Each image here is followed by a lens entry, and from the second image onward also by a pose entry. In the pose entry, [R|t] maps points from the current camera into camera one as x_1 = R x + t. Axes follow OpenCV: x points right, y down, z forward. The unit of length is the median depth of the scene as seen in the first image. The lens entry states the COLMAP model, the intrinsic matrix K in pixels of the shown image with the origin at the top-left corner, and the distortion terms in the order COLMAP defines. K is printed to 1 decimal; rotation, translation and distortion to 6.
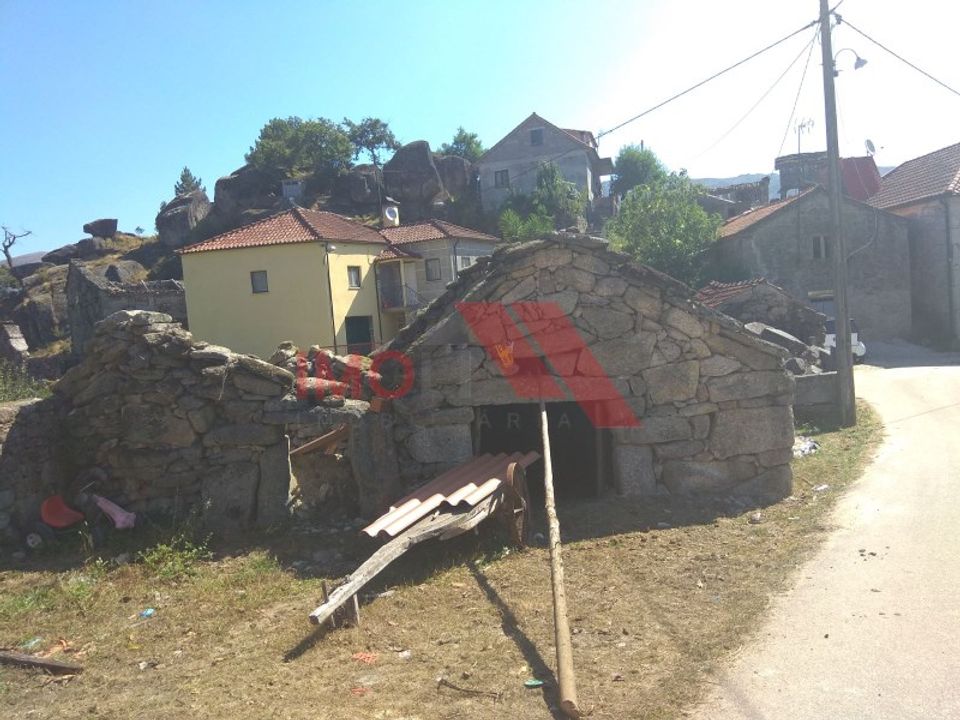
lens RADIAL K [[737.9, 0, 480.0], [0, 737.9, 360.0], [0, 0, 1]] dist [0.088772, -0.124860]
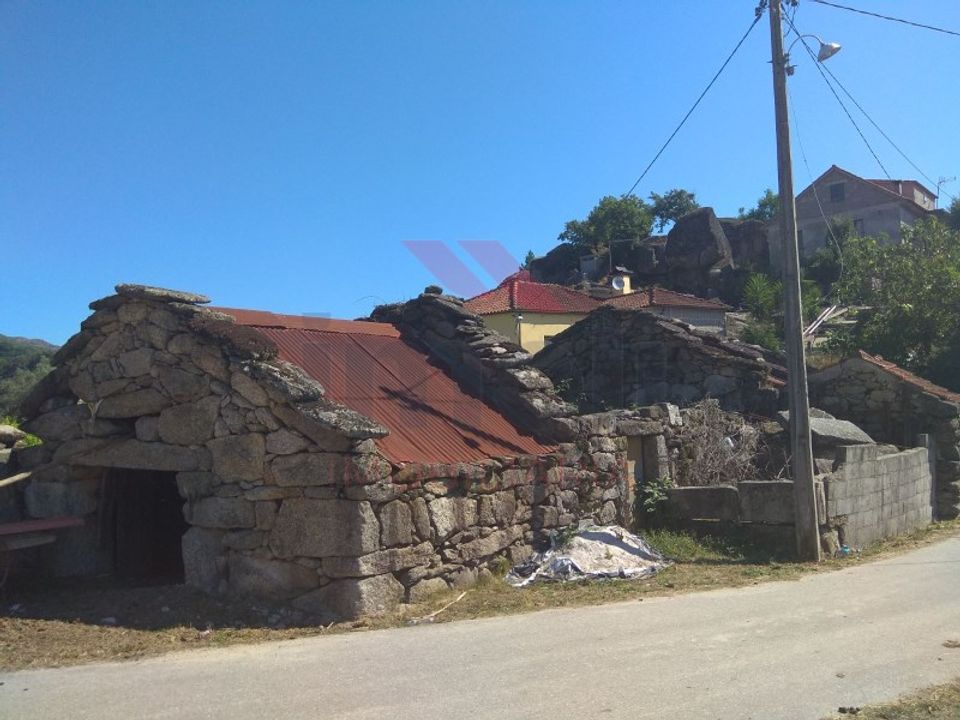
lens RADIAL K [[737.8, 0, 480.0], [0, 737.8, 360.0], [0, 0, 1]] dist [0.103121, -0.171126]
pose [[0.873518, 0.020896, -0.486343, 0.905090], [-0.069214, 0.994259, -0.081596, -0.030168], [0.481846, 0.104938, 0.869950, 0.380054]]
